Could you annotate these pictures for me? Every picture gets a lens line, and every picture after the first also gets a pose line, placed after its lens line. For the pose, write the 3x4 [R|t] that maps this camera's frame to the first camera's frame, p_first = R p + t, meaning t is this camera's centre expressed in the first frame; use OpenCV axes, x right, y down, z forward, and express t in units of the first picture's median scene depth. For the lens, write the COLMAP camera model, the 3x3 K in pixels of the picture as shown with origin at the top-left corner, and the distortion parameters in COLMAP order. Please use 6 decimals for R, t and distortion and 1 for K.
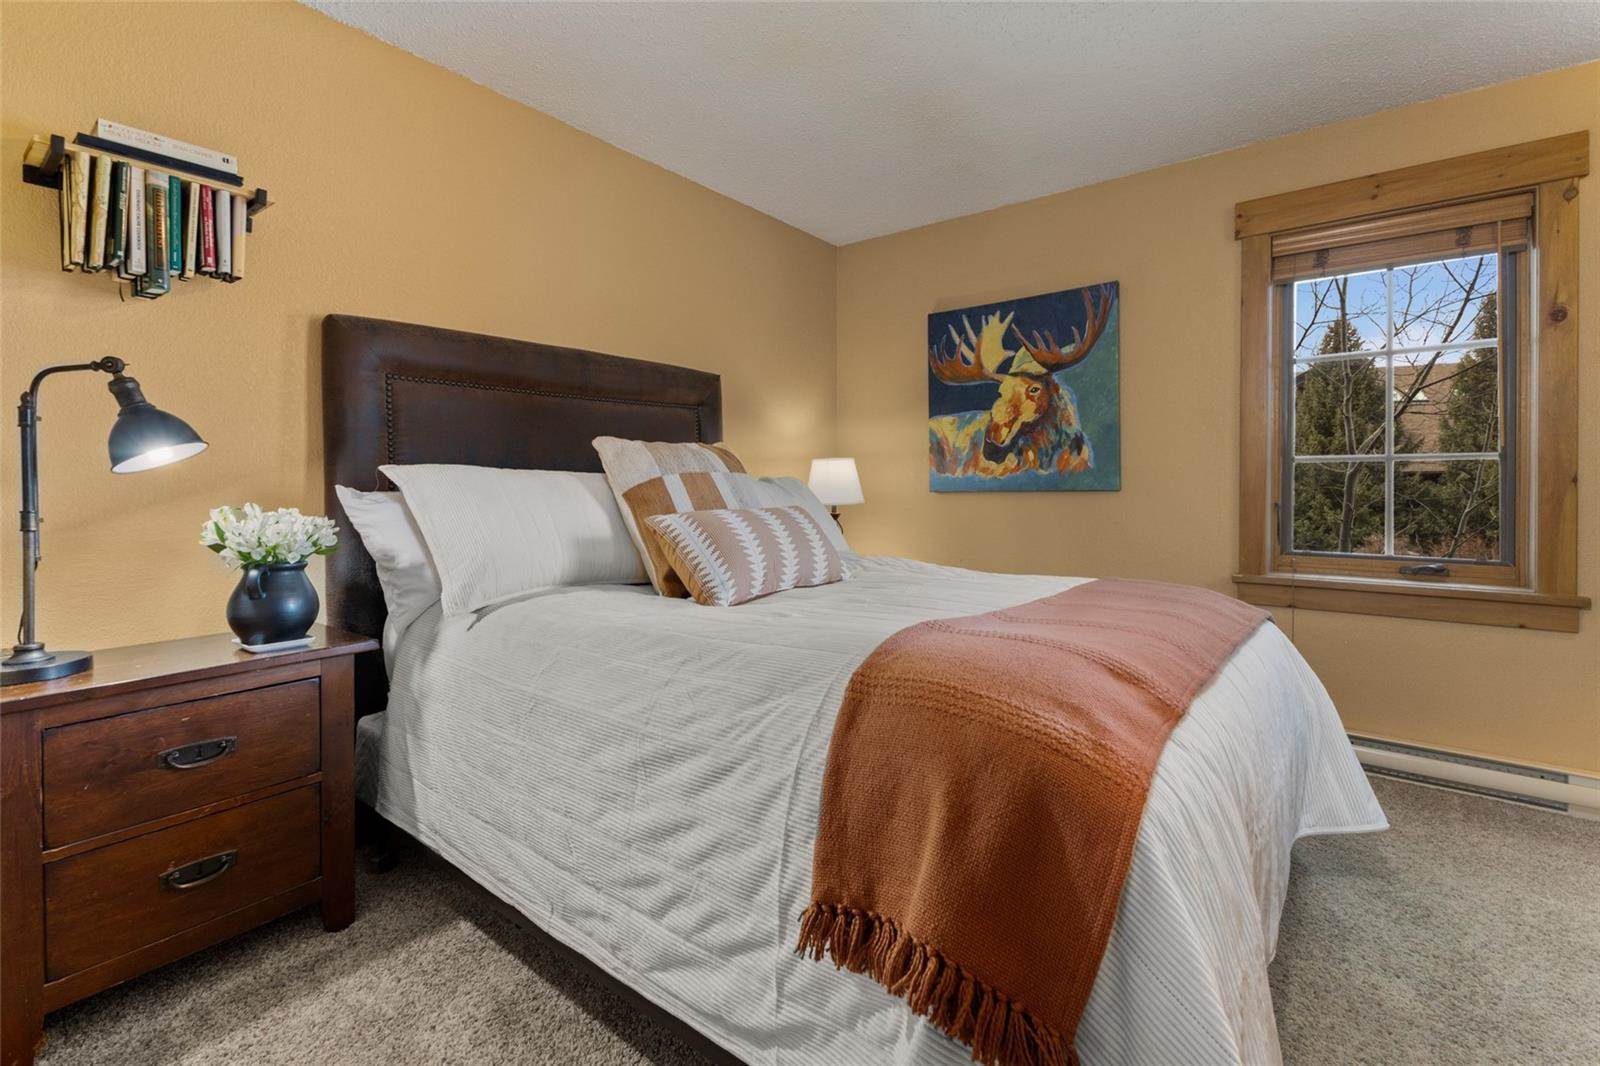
lens RADIAL K [[706.4, 0, 804.2], [0, 706.4, 502.1], [0, 0, 1]] dist [0.013235, -0.000709]
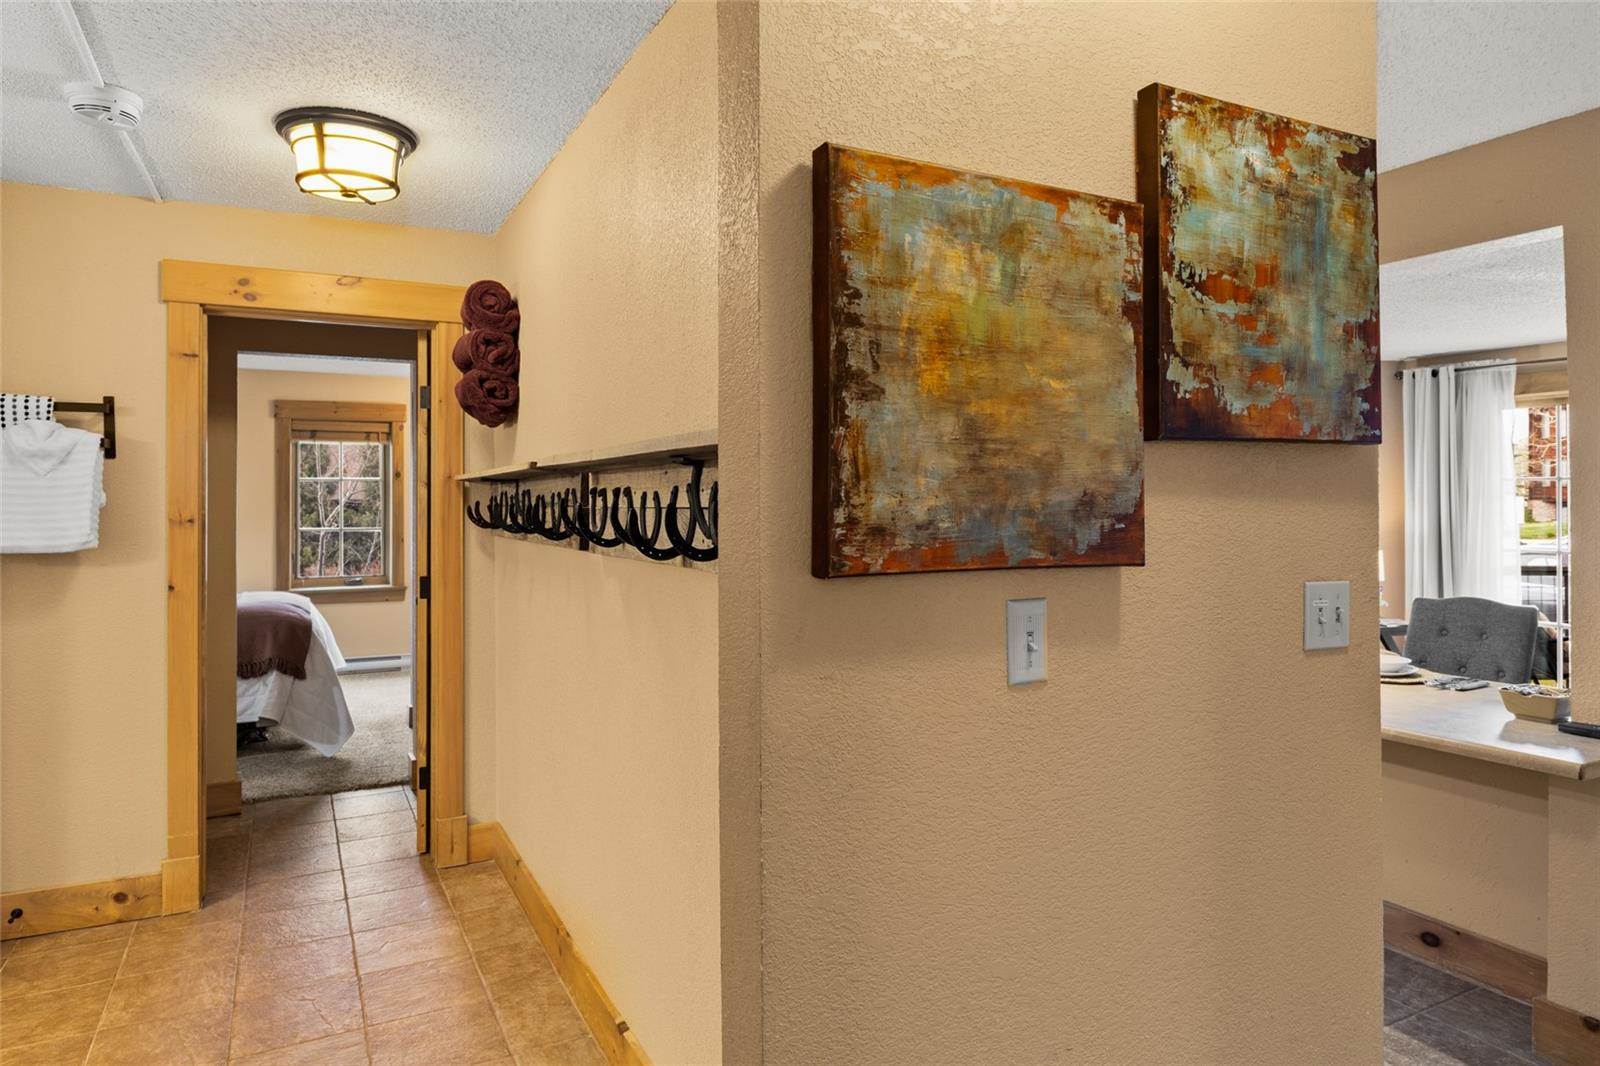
lens RADIAL K [[987.7, 0, 803.5], [0, 987.7, 543.3], [0, 0, 1]] dist [0.003076, -0.002384]
pose [[0.409507, -0.019337, 0.912102, -1.445557], [0.005519, 0.999810, 0.018718, -0.078220], [-0.912290, -0.002631, 0.409535, -1.619760]]
